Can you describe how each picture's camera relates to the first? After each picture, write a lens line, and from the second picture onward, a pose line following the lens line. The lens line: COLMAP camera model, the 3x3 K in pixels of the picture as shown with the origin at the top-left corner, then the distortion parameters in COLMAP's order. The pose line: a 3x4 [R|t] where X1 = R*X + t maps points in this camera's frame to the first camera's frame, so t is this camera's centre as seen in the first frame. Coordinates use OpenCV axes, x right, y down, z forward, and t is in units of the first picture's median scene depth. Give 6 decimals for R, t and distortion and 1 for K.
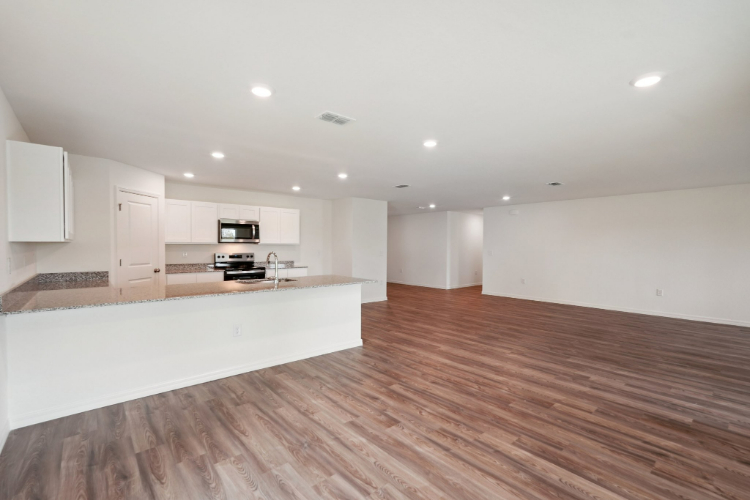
lens RADIAL K [[337.3, 0, 373.5], [0, 337.3, 248.9], [0, 0, 1]] dist [-0.008238, 0.001316]
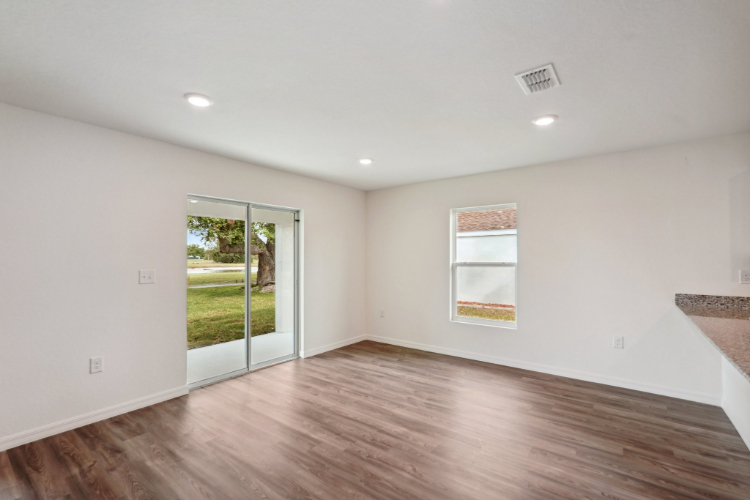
lens RADIAL K [[337.3, 0, 378.2], [0, 337.3, 250.4], [0, 0, 1]] dist [-0.008238, 0.001316]
pose [[-0.975235, -0.007966, -0.221028, 0.352593], [-0.005572, 0.999919, -0.011449, -0.015433], [0.221101, -0.009934, -0.975200, 1.544681]]
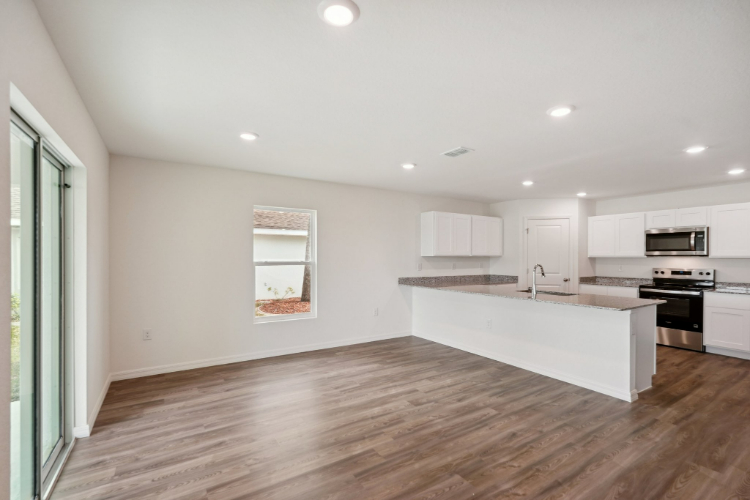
lens RADIAL K [[337.3, 0, 380.2], [0, 337.3, 254.7], [0, 0, 1]] dist [-0.008238, 0.001316]
pose [[-0.122276, -0.012640, -0.992416, 1.062451], [-0.014869, 0.999830, -0.010903, -0.003106], [0.992385, 0.013423, -0.122443, 0.842515]]
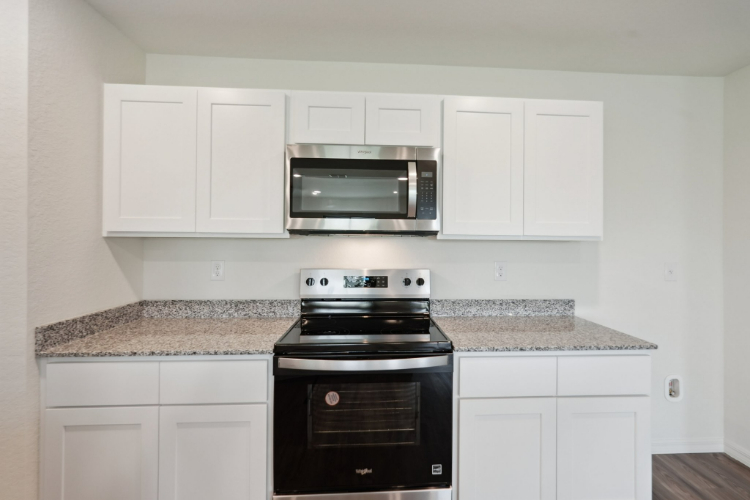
lens RADIAL K [[337.3, 0, 379.6], [0, 337.3, 242.1], [0, 0, 1]] dist [-0.008238, 0.001316]
pose [[0.788375, 0.003378, -0.615185, -0.482709], [-0.010224, 0.999919, -0.007612, -0.020848], [0.615110, 0.012291, 0.788346, 1.715544]]
